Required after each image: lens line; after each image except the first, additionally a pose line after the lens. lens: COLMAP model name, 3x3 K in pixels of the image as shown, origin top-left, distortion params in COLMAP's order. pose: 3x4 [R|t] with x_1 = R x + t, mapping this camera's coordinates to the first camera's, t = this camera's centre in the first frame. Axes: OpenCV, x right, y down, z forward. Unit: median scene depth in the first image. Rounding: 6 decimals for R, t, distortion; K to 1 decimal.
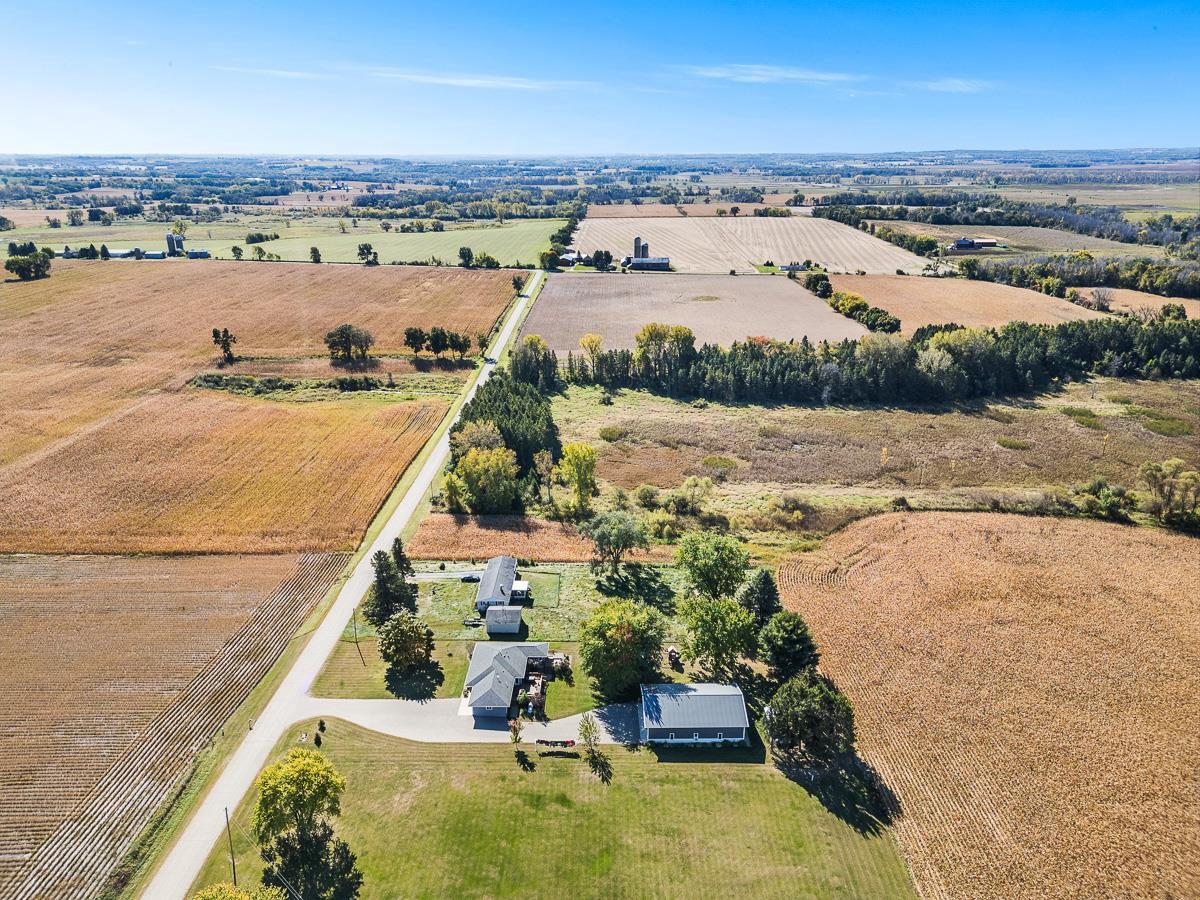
lens RADIAL K [[842.4, 0, 599.8], [0, 842.4, 444.9], [0, 0, 1]] dist [0.064036, -0.051880]
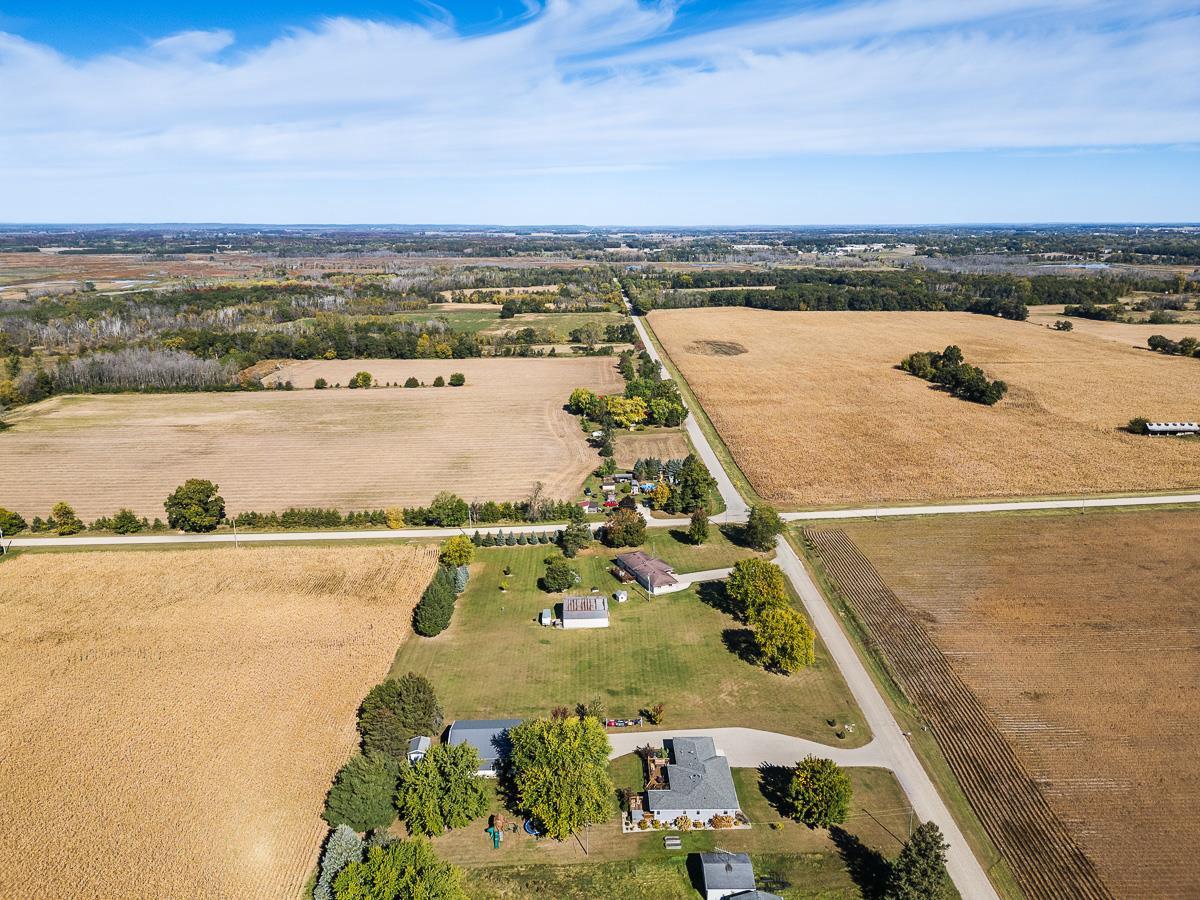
lens RADIAL K [[842.4, 0, 584.2], [0, 842.4, 454.2], [0, 0, 1]] dist [0.064036, -0.051880]
pose [[-0.999930, 0.010635, -0.005167, 0.005340], [0.005869, 0.825830, 0.563889, -0.626313], [0.010264, 0.563819, -0.825835, 1.814319]]
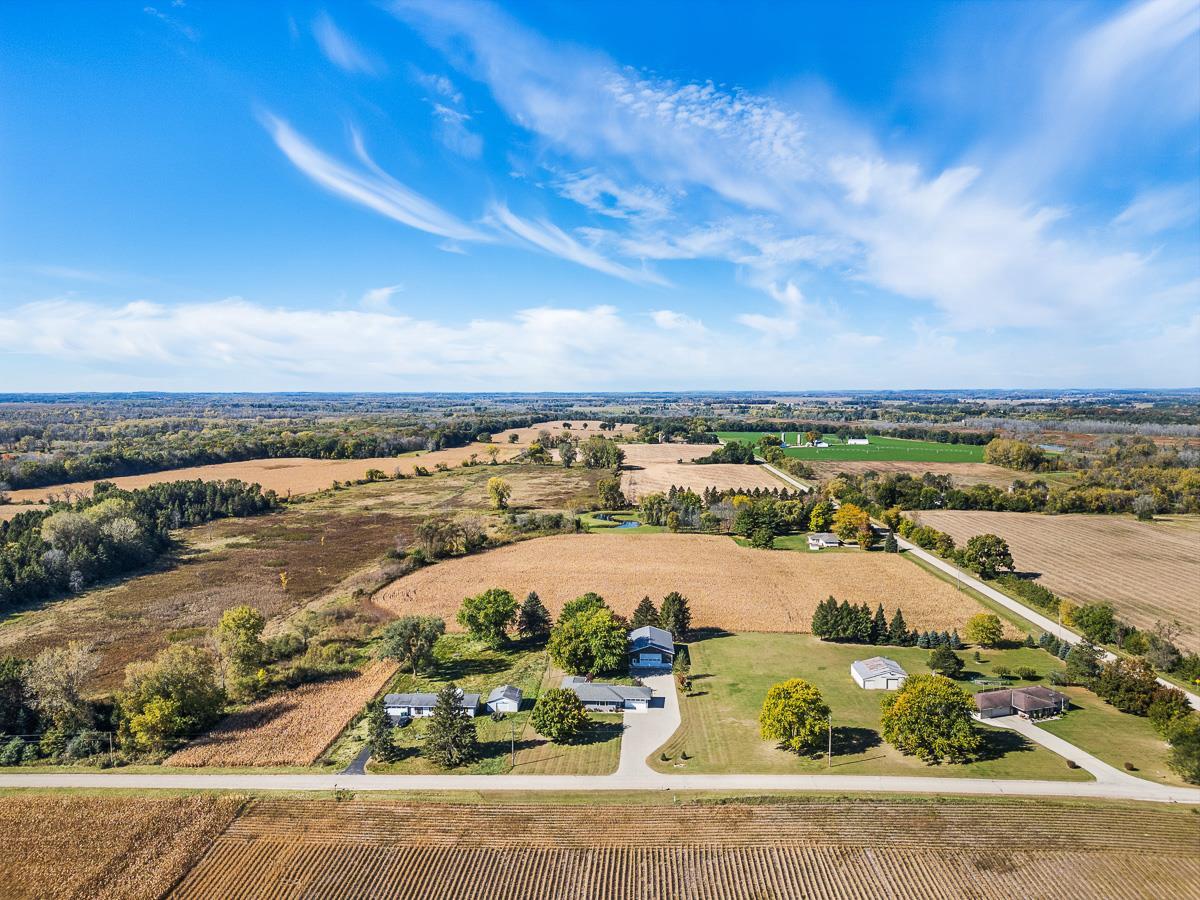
lens RADIAL K [[842.4, 0, 608.2], [0, 842.4, 450.0], [0, 0, 1]] dist [0.064036, -0.051880]
pose [[0.048446, -0.076012, 0.995929, -1.473732], [0.330067, 0.942303, 0.055864, -0.133511], [-0.942713, 0.326017, 0.070740, 0.924704]]
